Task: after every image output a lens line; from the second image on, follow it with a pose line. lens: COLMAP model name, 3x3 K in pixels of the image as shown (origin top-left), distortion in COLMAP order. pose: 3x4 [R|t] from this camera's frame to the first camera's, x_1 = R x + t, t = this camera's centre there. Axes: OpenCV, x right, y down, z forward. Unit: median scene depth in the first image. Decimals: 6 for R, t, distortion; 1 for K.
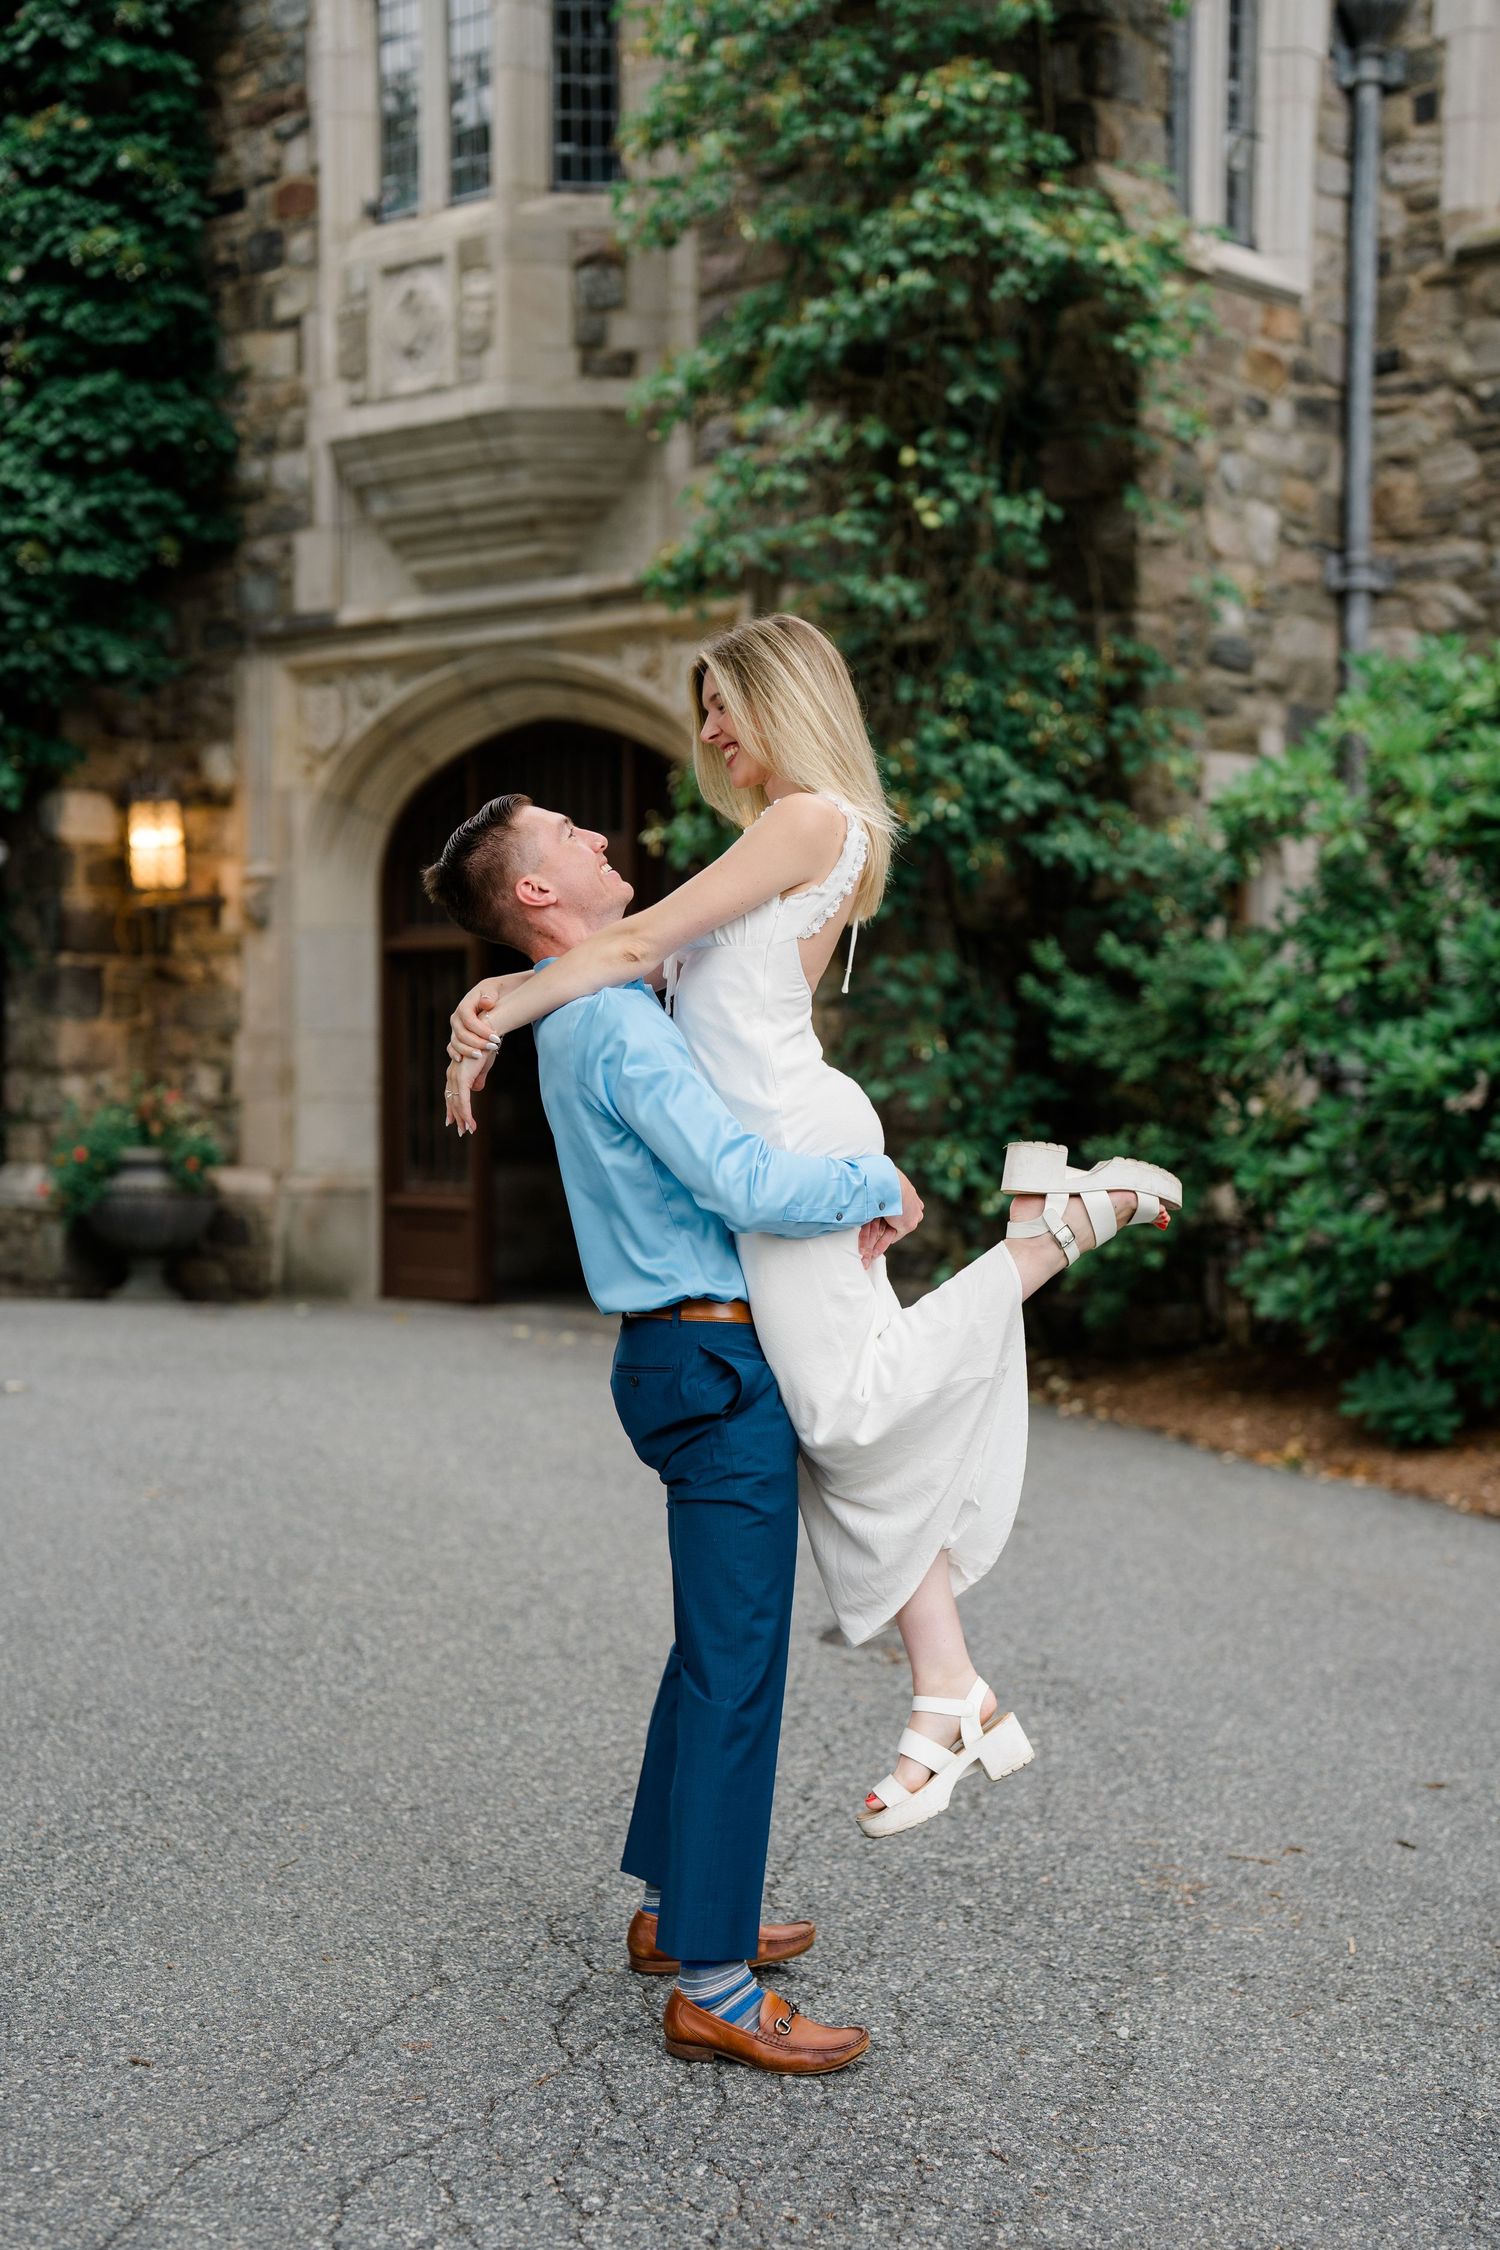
lens RADIAL K [[3191.3, 0, 743.5], [0, 3191.3, 1201.7], [0, 0, 1]] dist [-0.165023, 0.942617]
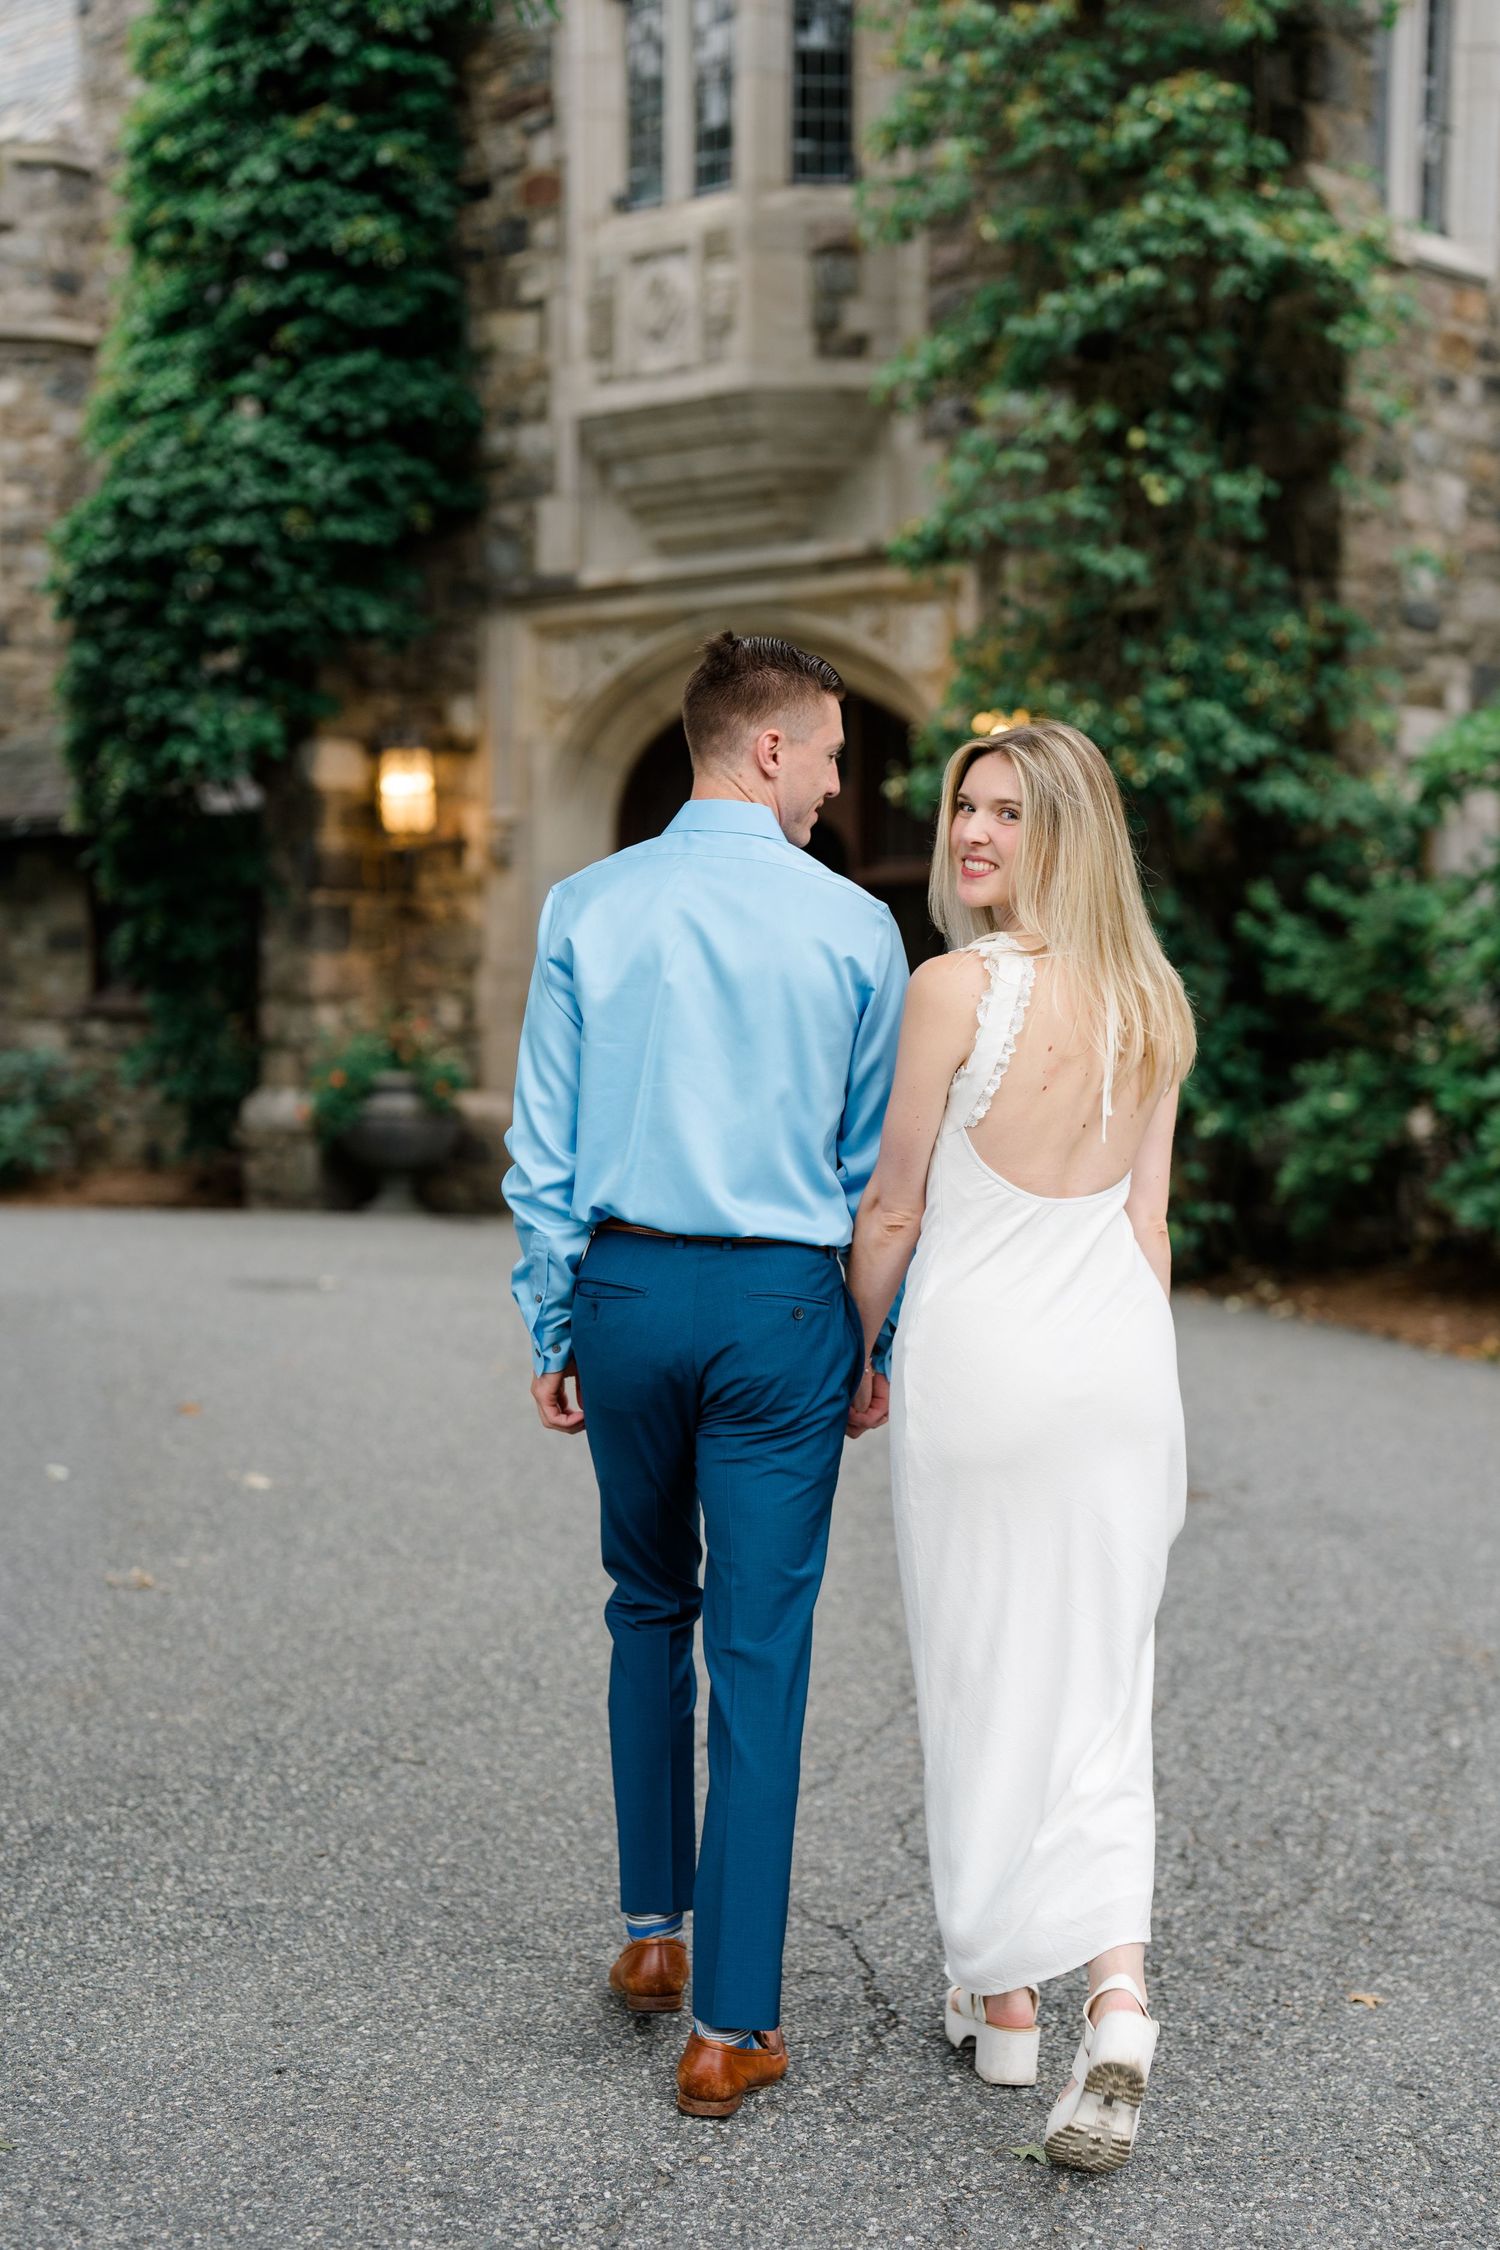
lens RADIAL K [[3219.1, 0, 767.5], [0, 3219.1, 1188.2], [0, 0, 1]] dist [-0.165603, 0.895718]
pose [[0.999620, 0.005836, -0.026944, -0.036781], [-0.005512, 0.999912, 0.012055, 0.009013], [0.027012, -0.011902, 0.999564, -0.089489]]
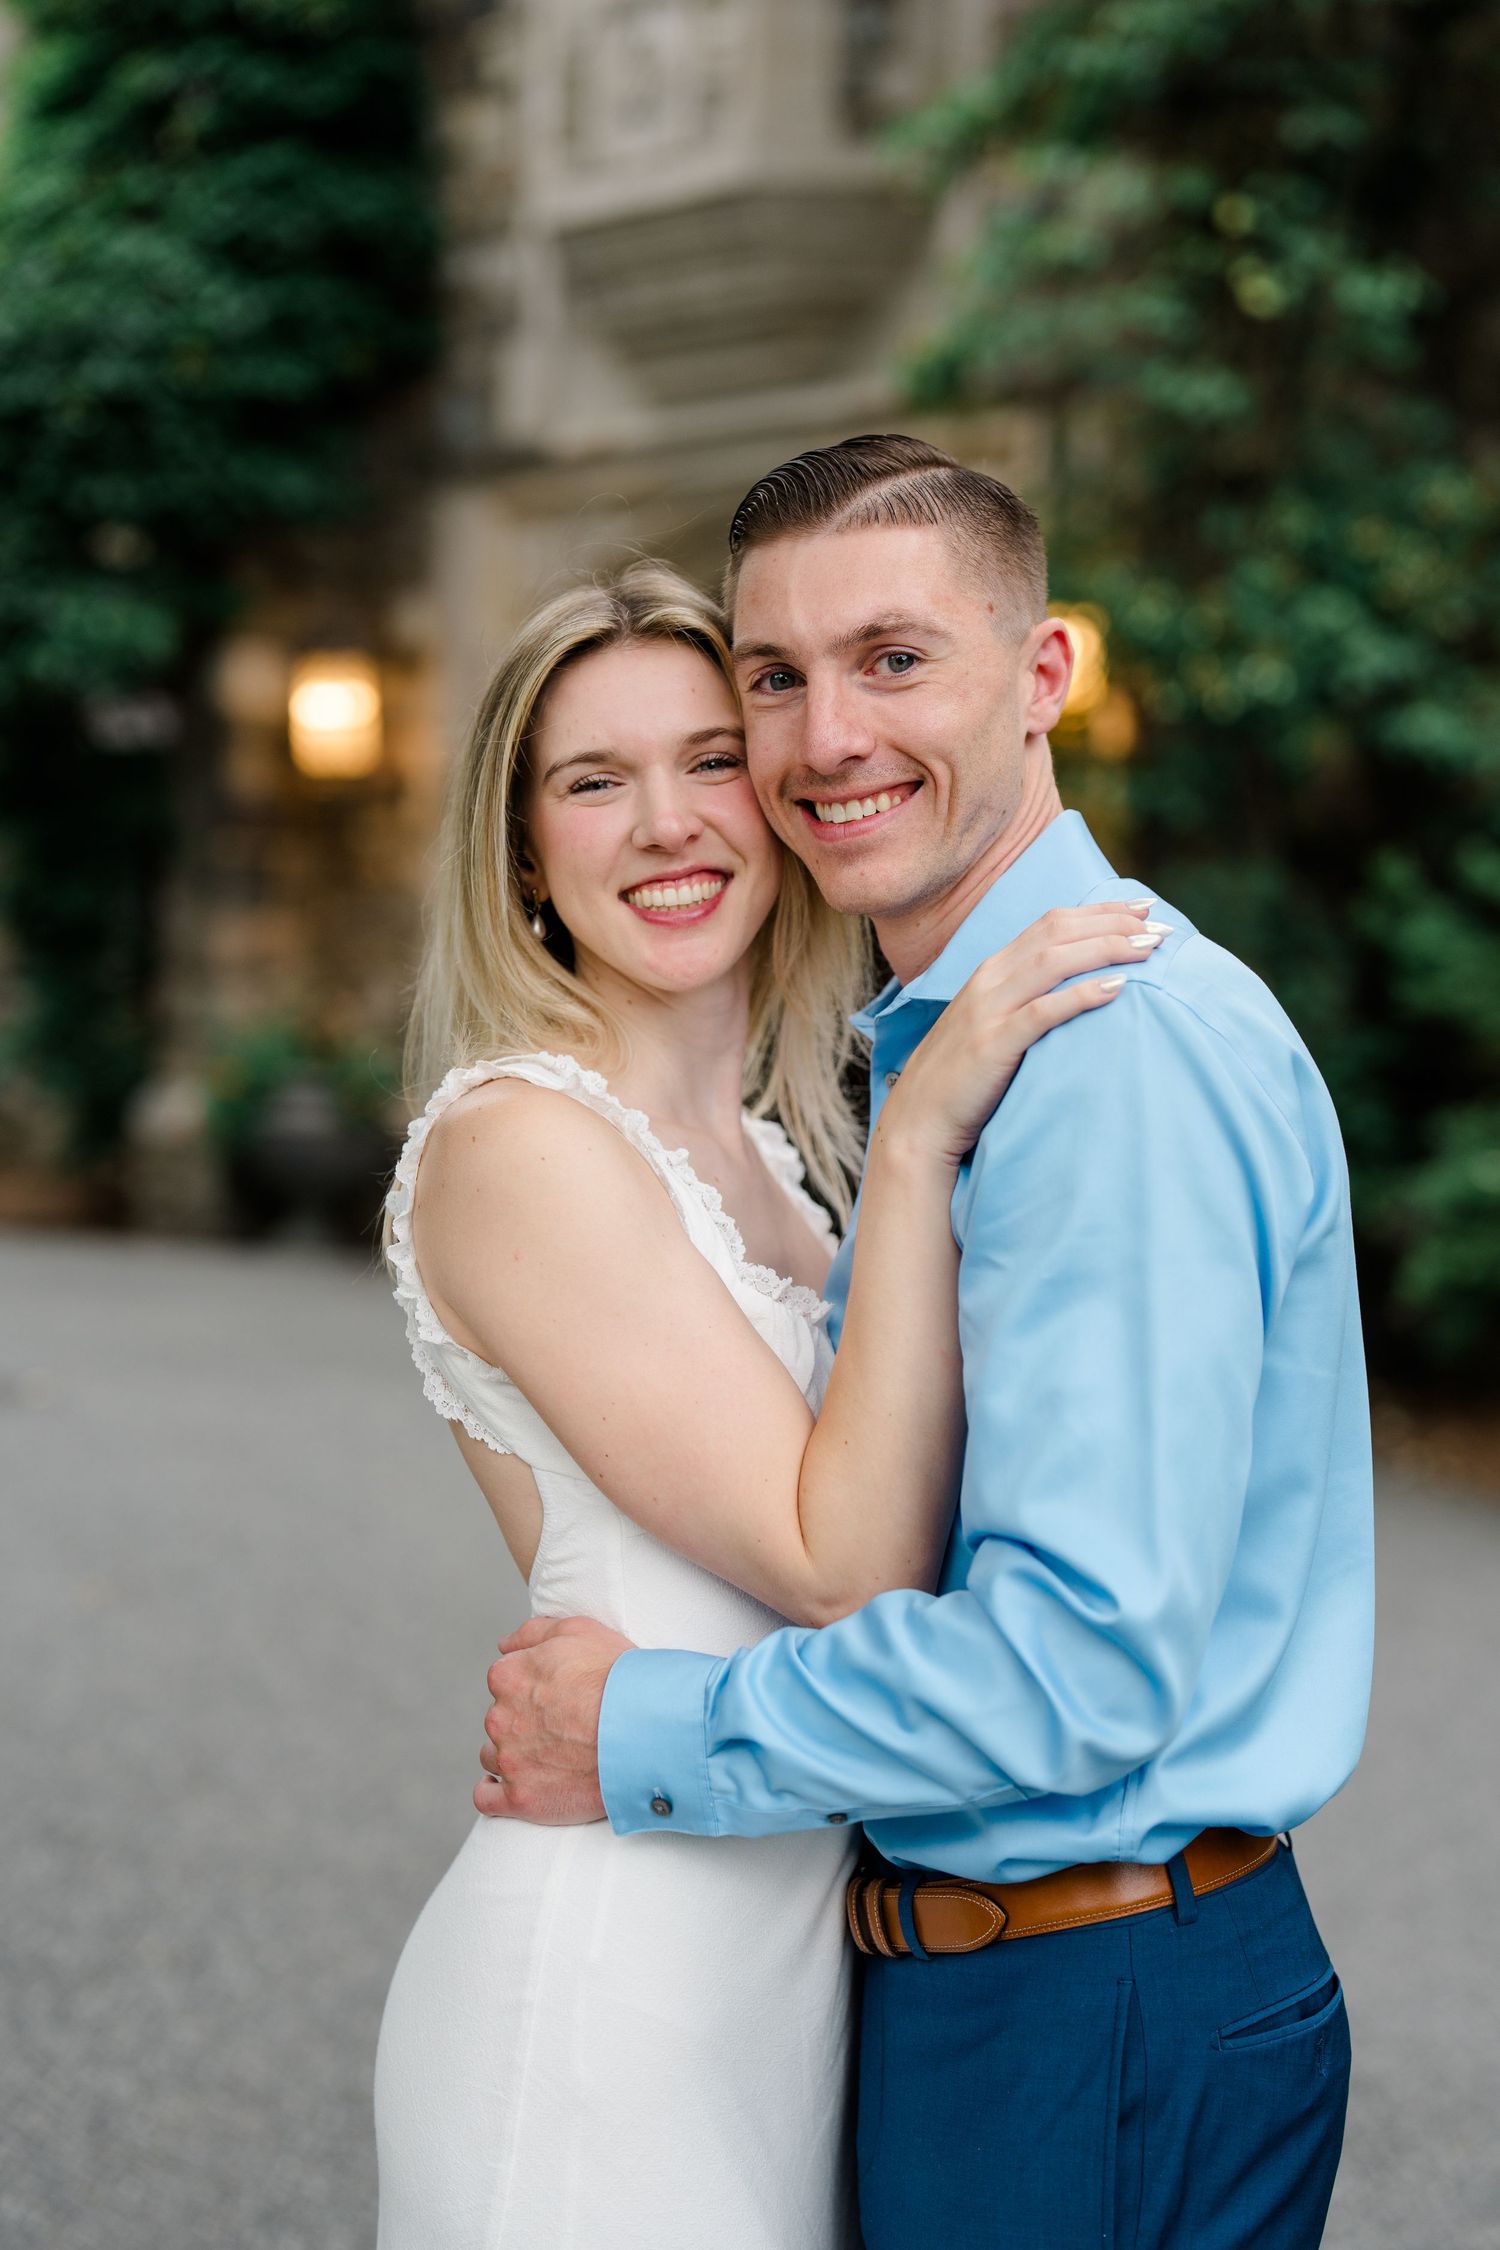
lens RADIAL K [[3219.1, 0, 767.5], [0, 3219.1, 1188.2], [0, 0, 1]] dist [-0.165603, 0.895718]
pose [[0.993966, 0.035303, -0.103849, 0.023619], [-0.032517, 0.999068, 0.028400, -0.015936], [0.104755, -0.024852, 0.994188, 0.181002]]
